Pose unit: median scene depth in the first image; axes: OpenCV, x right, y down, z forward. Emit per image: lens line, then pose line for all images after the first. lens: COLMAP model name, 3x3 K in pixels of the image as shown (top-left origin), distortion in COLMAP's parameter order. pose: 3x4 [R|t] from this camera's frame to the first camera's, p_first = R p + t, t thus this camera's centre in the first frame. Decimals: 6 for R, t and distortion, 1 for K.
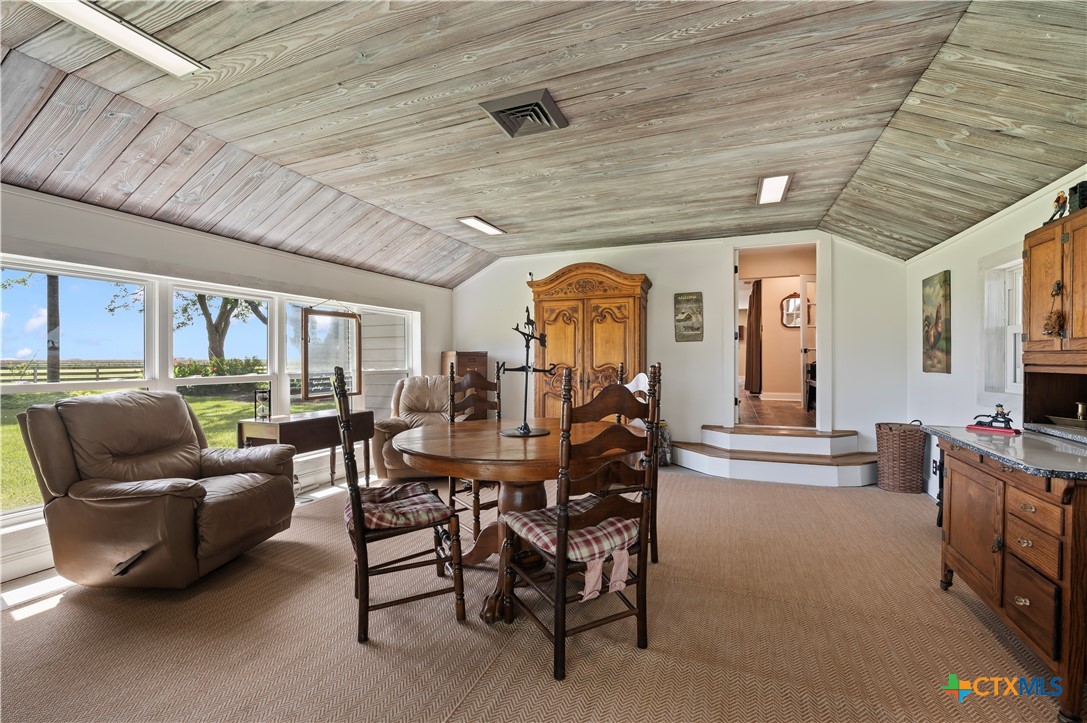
lens RADIAL K [[459.6, 0, 543.5], [0, 459.6, 361.5], [0, 0, 1]] dist [-0.000566, -0.000023]
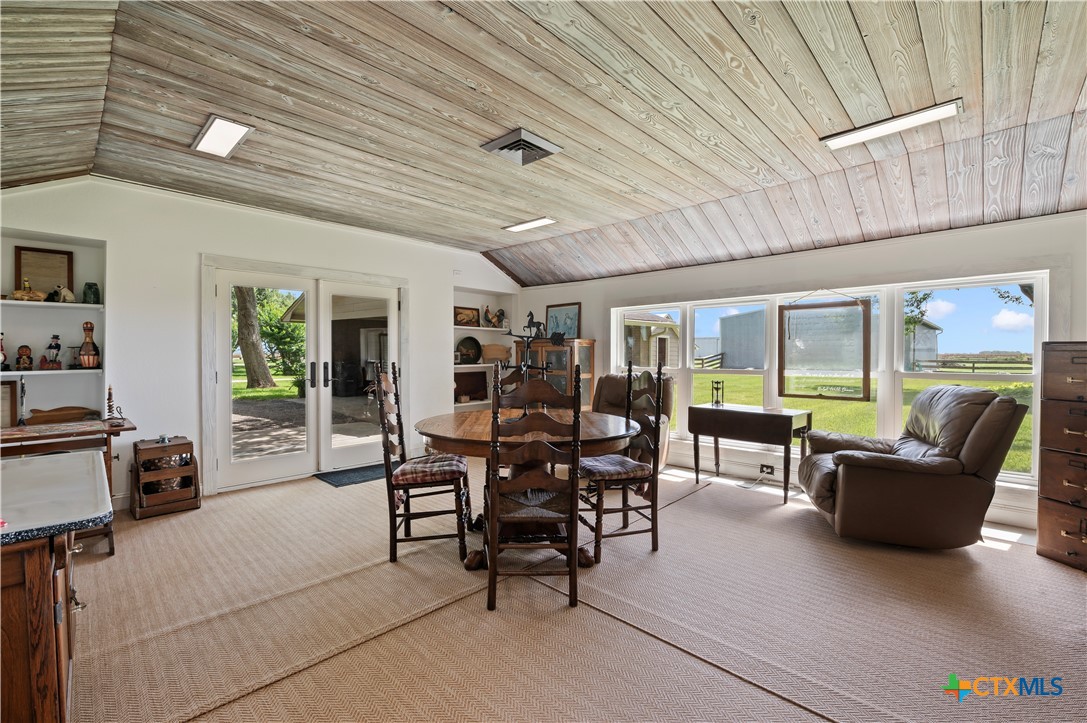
lens RADIAL K [[459.6, 0, 543.5], [0, 459.6, 361.5], [0, 0, 1]] dist [-0.000566, -0.000023]
pose [[-0.373075, 0.019274, -0.927601, 0.590528], [-0.004392, 0.999736, 0.022539, -0.013039], [0.927791, 0.012483, -0.372892, 0.856651]]
